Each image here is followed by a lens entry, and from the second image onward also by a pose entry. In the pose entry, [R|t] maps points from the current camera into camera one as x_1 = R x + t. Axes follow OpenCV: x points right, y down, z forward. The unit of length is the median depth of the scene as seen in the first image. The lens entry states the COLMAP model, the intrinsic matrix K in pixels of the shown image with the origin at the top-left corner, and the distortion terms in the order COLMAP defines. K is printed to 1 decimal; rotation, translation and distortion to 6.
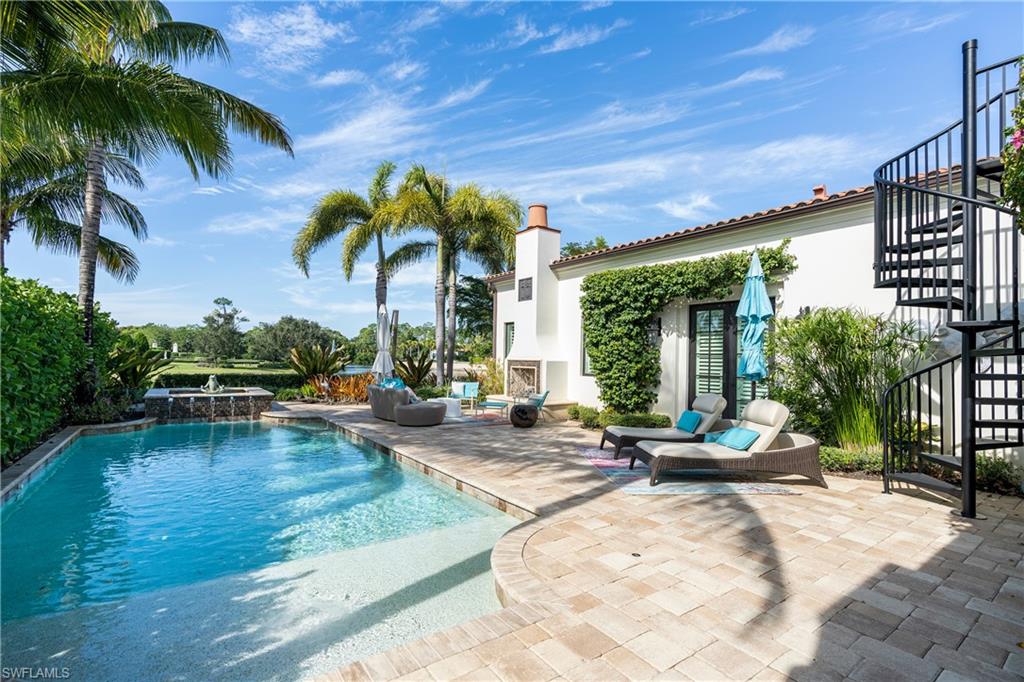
lens RADIAL K [[465.1, 0, 511.6], [0, 465.1, 356.9], [0, 0, 1]] dist [-0.000614, -0.000040]
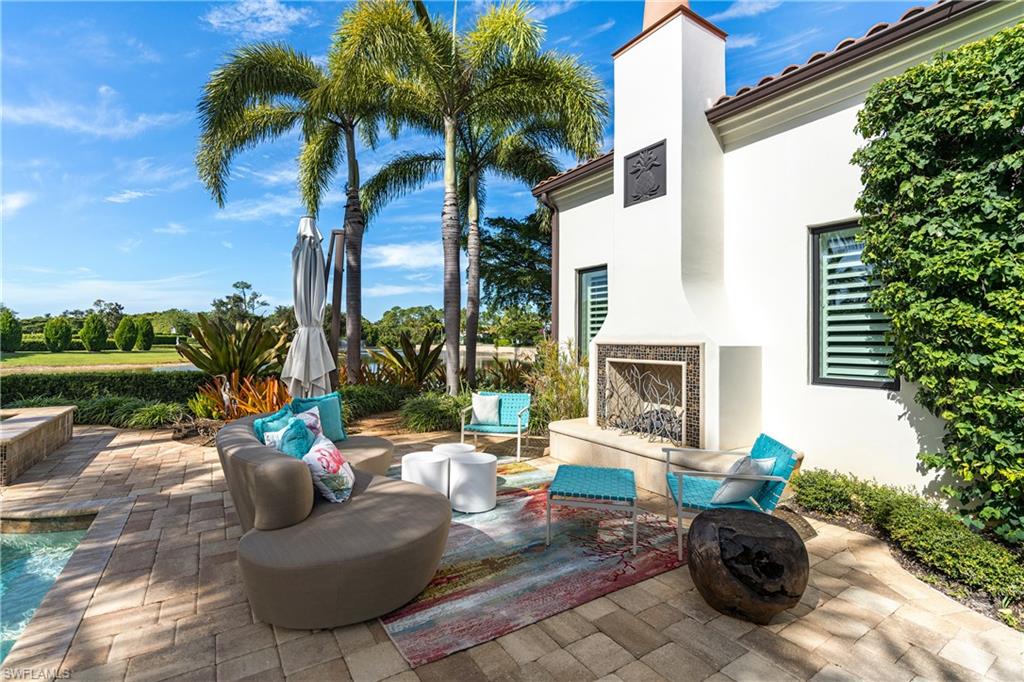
lens RADIAL K [[470.1, 0, 512.0], [0, 470.1, 341.0], [0, 0, 1]] dist [-0.023446, 0.000020]
pose [[0.998606, -0.011187, -0.051588, -0.047129], [0.011423, 0.999926, 0.004276, 0.000583], [0.051537, -0.004859, 0.998659, 0.392203]]
